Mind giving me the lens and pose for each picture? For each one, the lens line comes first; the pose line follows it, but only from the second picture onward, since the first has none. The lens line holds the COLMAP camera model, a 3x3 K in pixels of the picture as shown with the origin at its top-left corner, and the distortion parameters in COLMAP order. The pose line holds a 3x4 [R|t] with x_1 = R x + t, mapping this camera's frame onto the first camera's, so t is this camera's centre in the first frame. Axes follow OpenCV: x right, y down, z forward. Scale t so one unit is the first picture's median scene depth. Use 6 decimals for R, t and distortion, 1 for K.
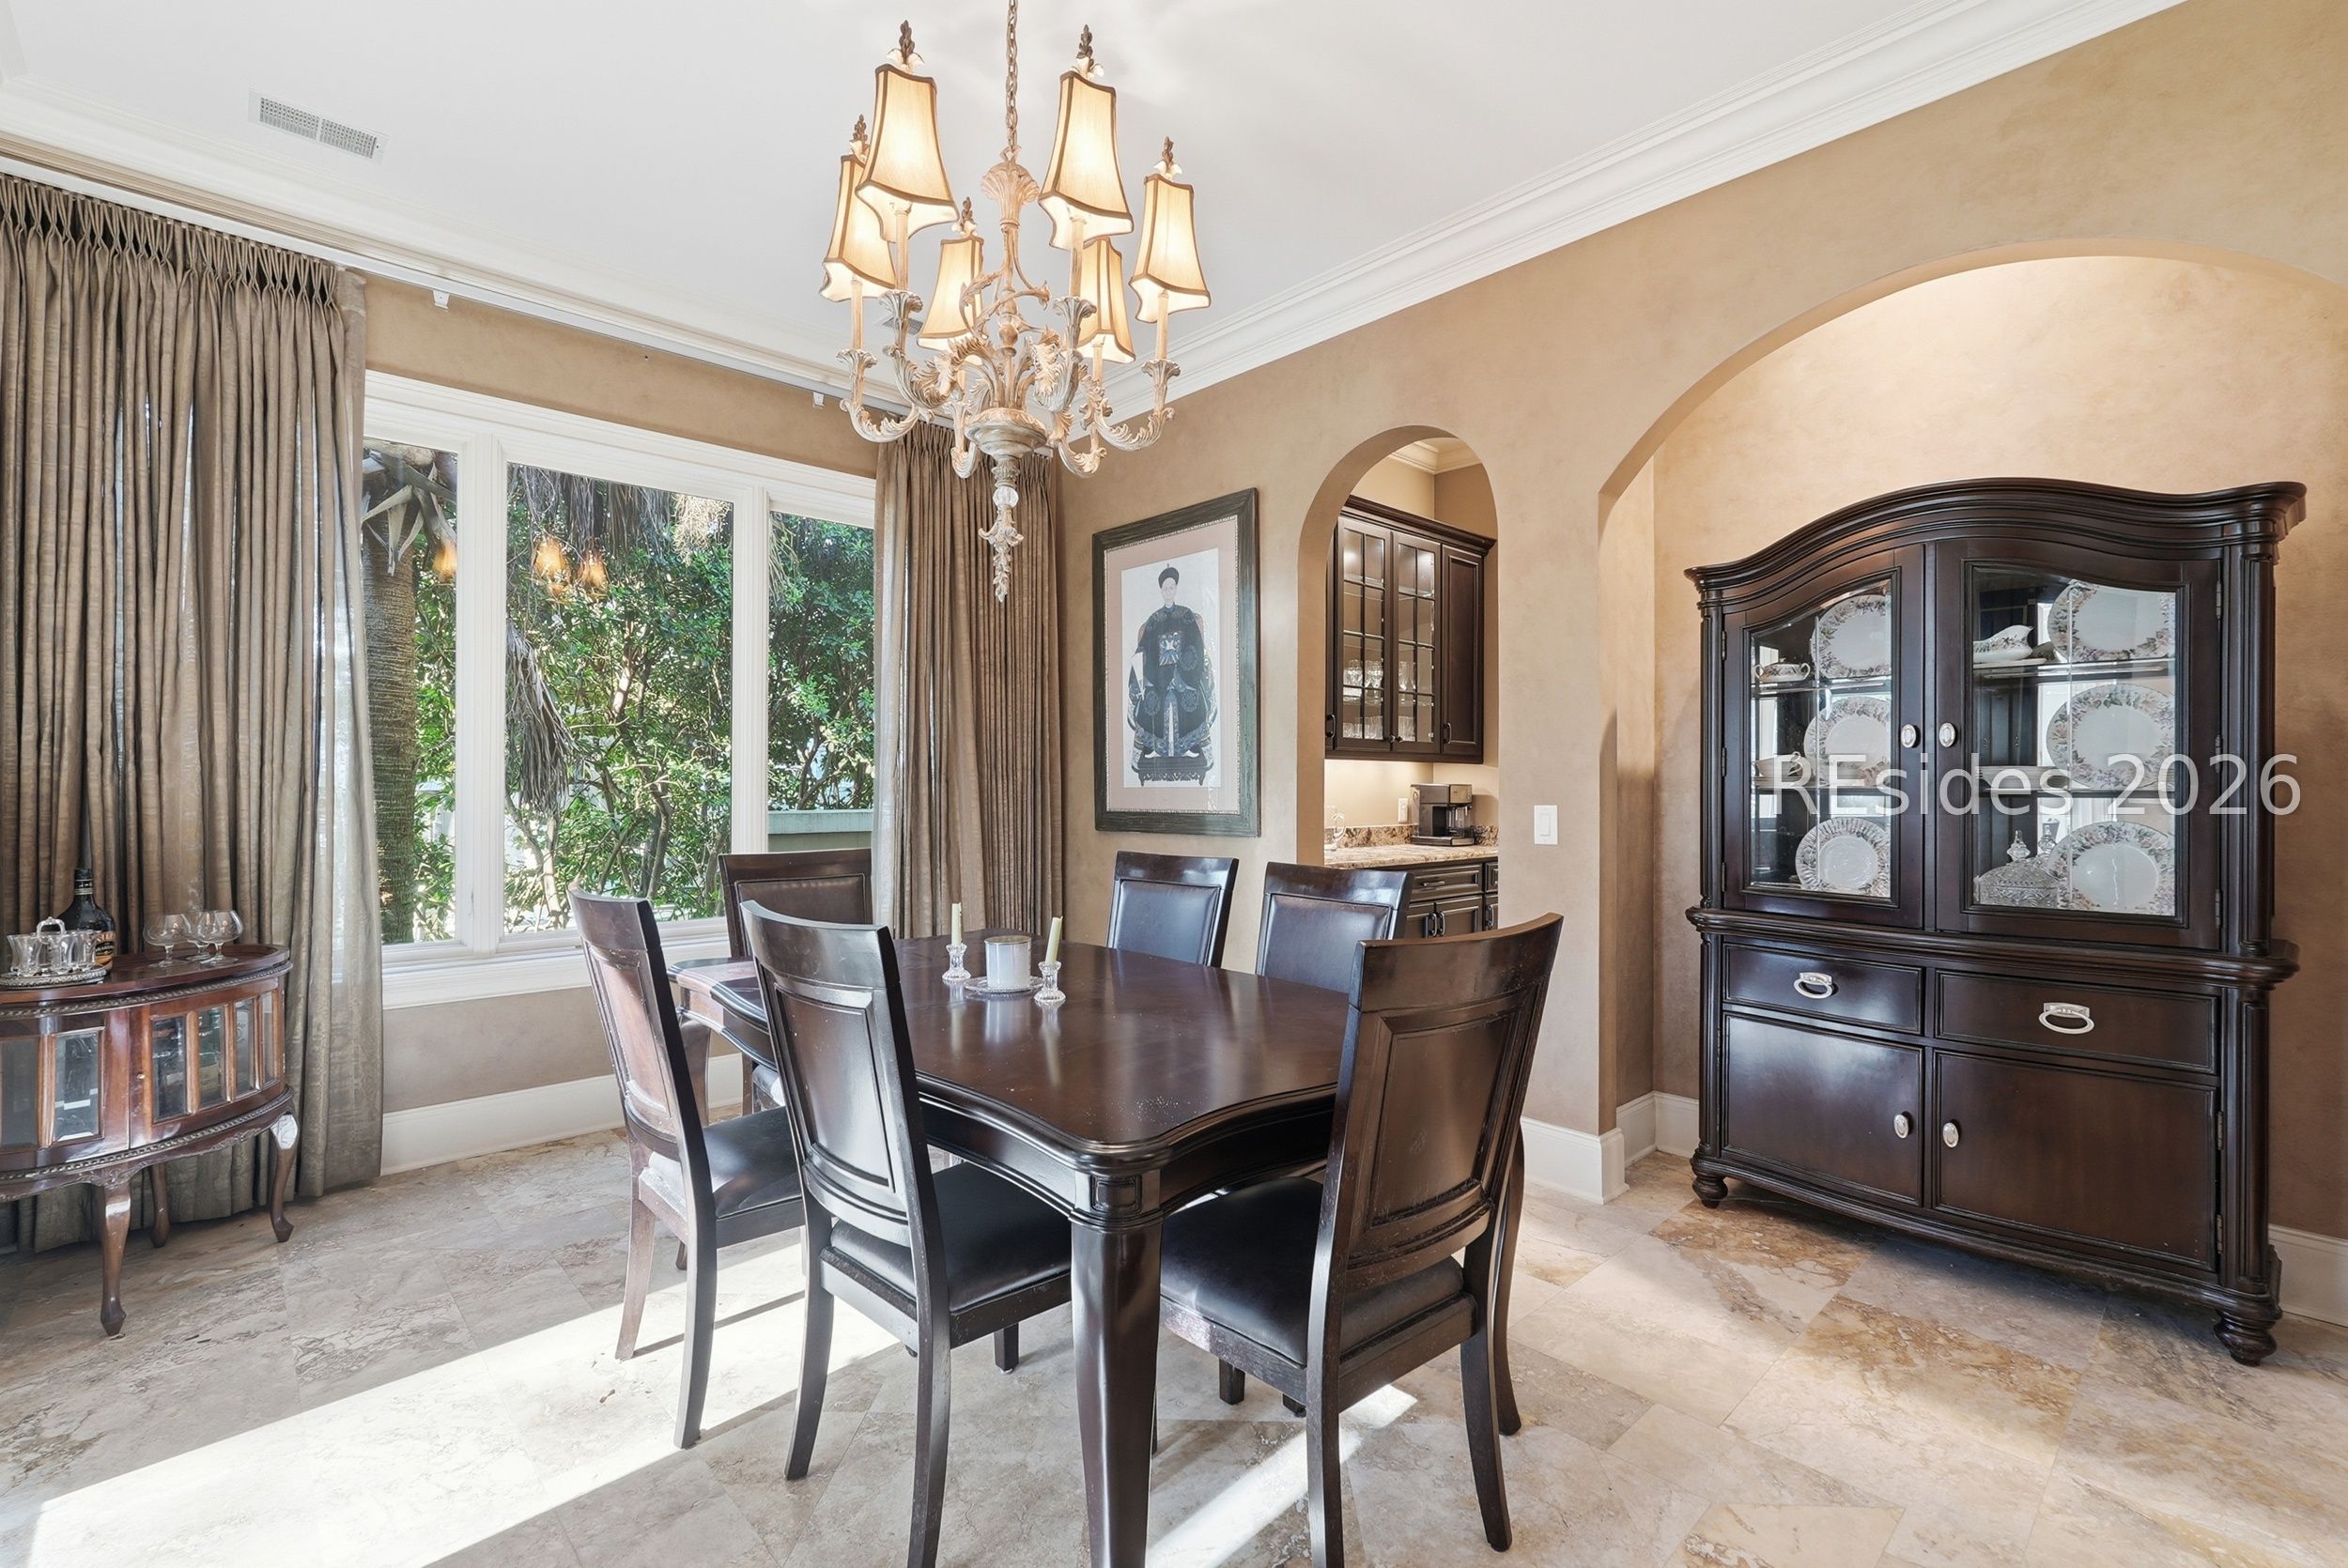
lens RADIAL K [[1054.0, 0, 1162.9], [0, 1054.0, 777.2], [0, 0, 1]] dist [-0.002976, -0.000132]
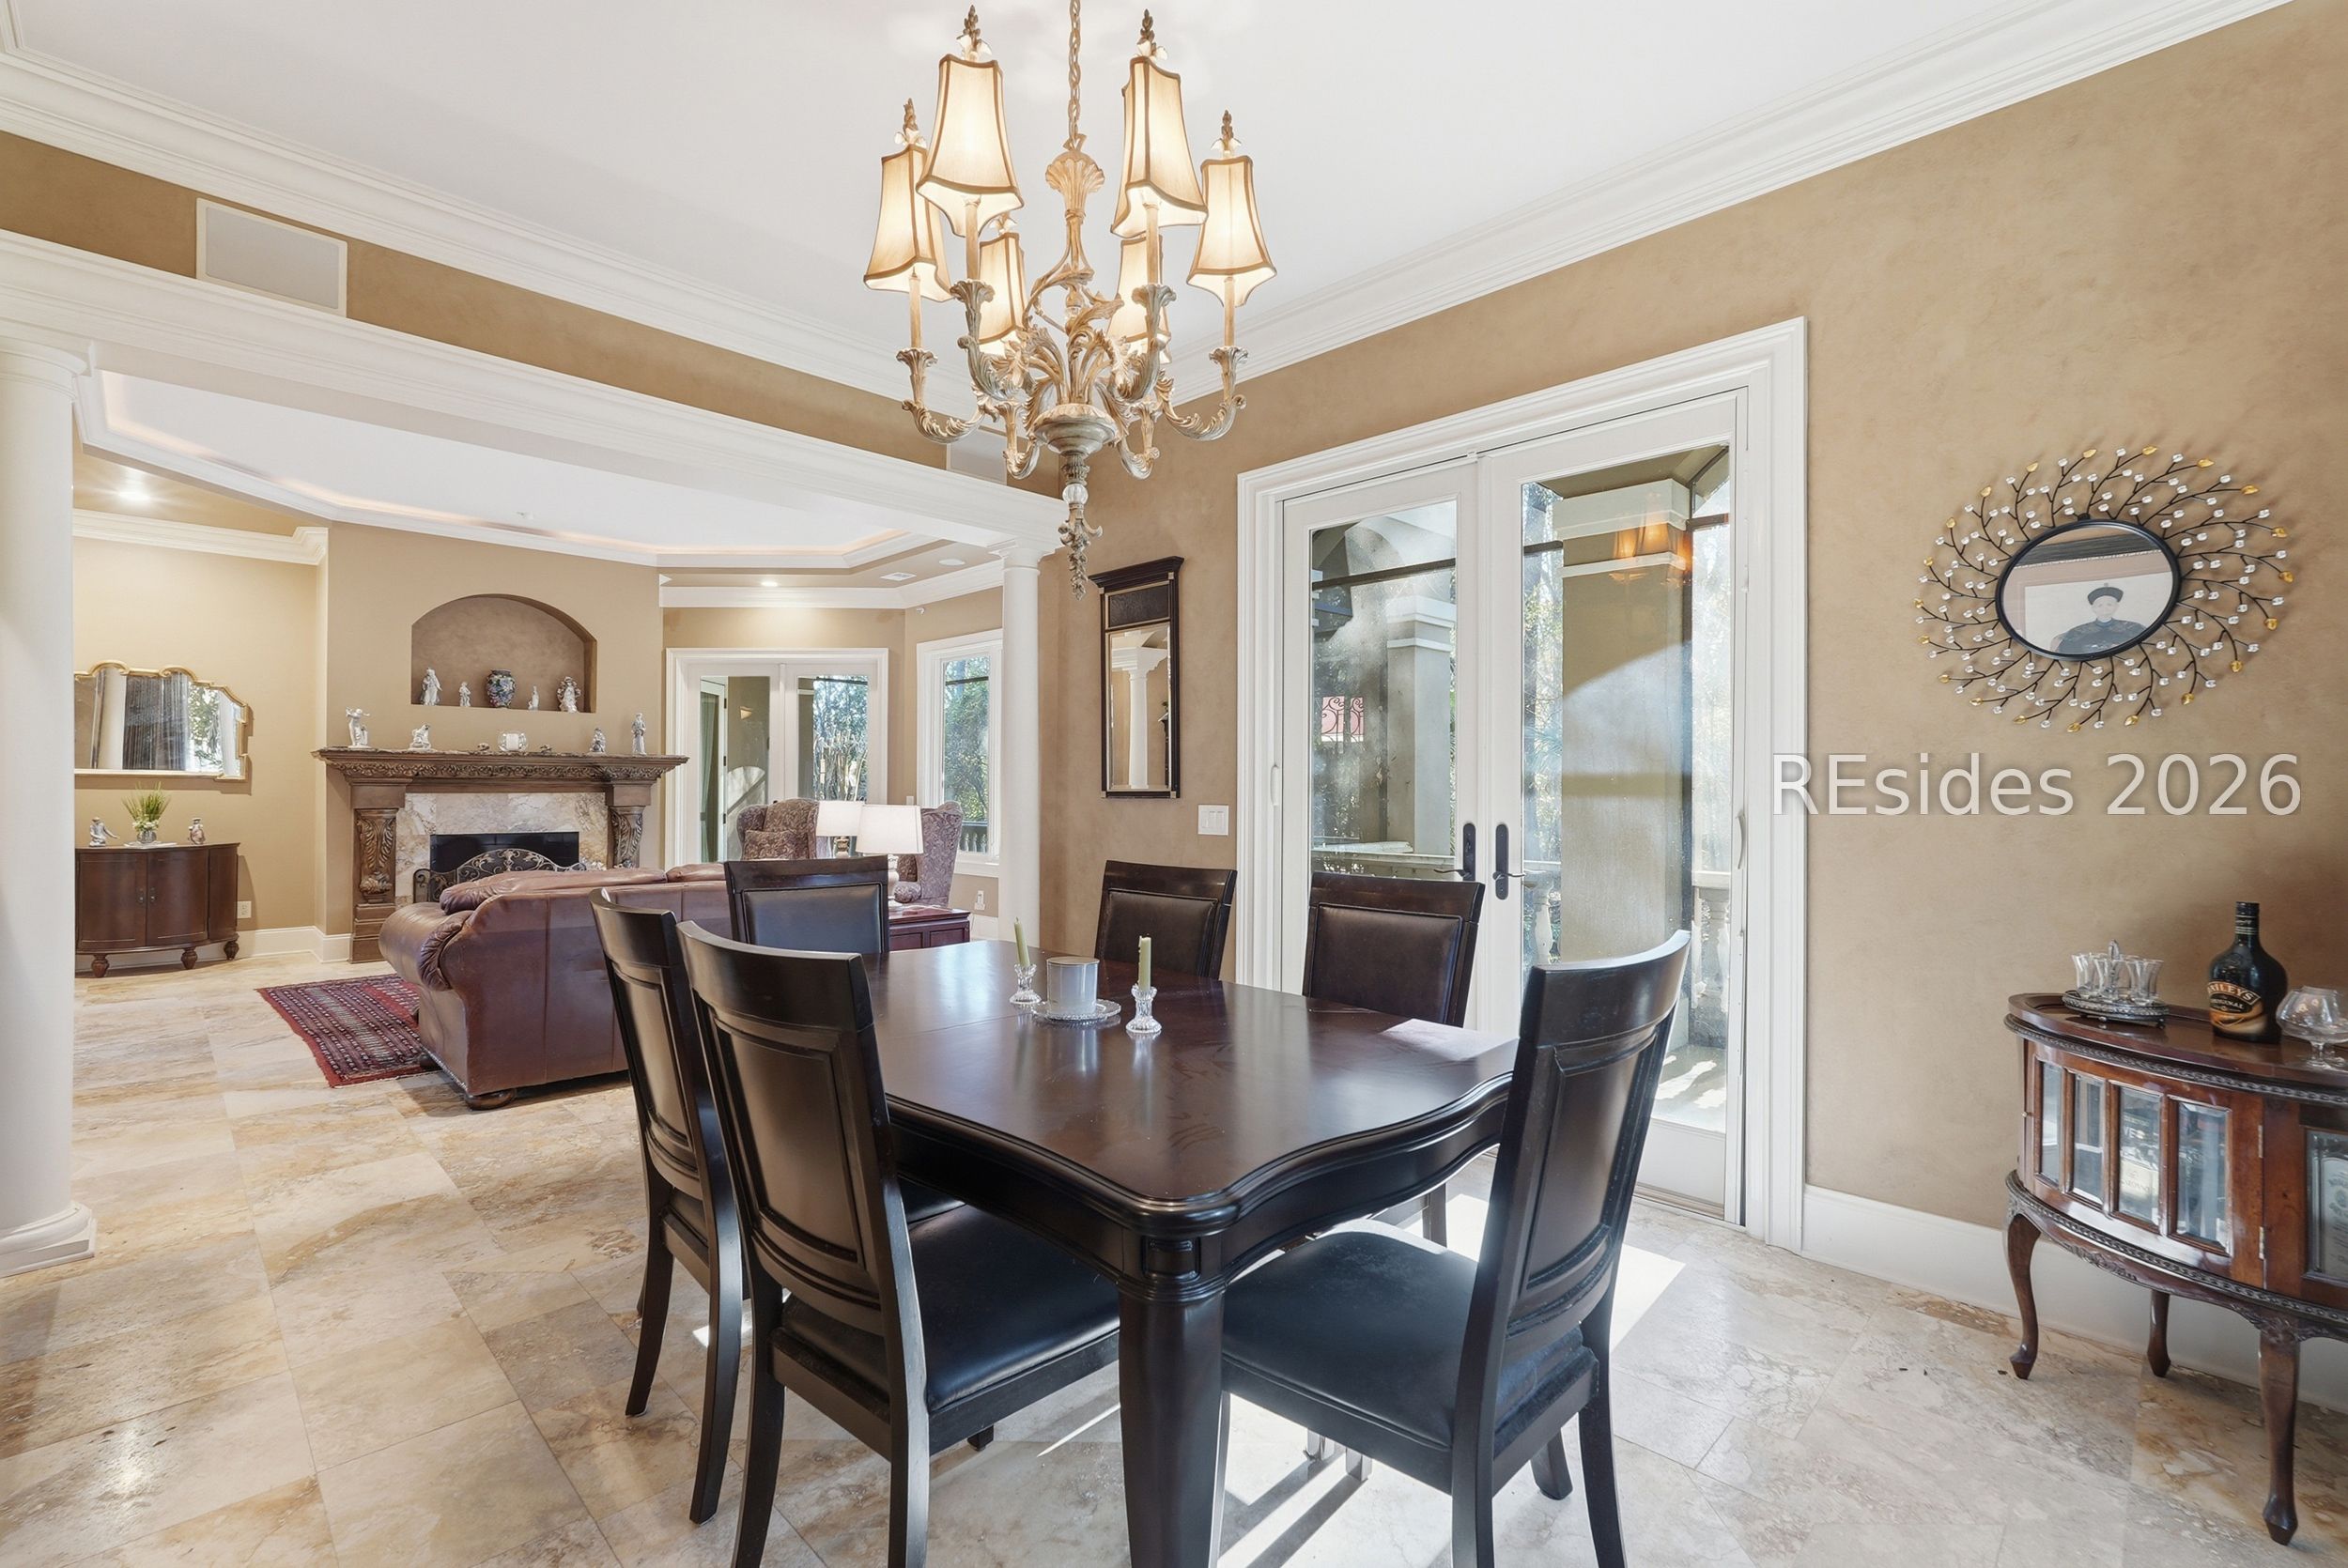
lens RADIAL K [[1054.0, 0, 1162.9], [0, 1054.0, 777.2], [0, 0, 1]] dist [-0.002976, -0.000132]
pose [[-0.999584, -0.007468, -0.027868, -0.203958], [-0.007088, 0.999881, -0.013691, 0.010917], [0.027967, -0.013487, -0.999518, 1.978232]]
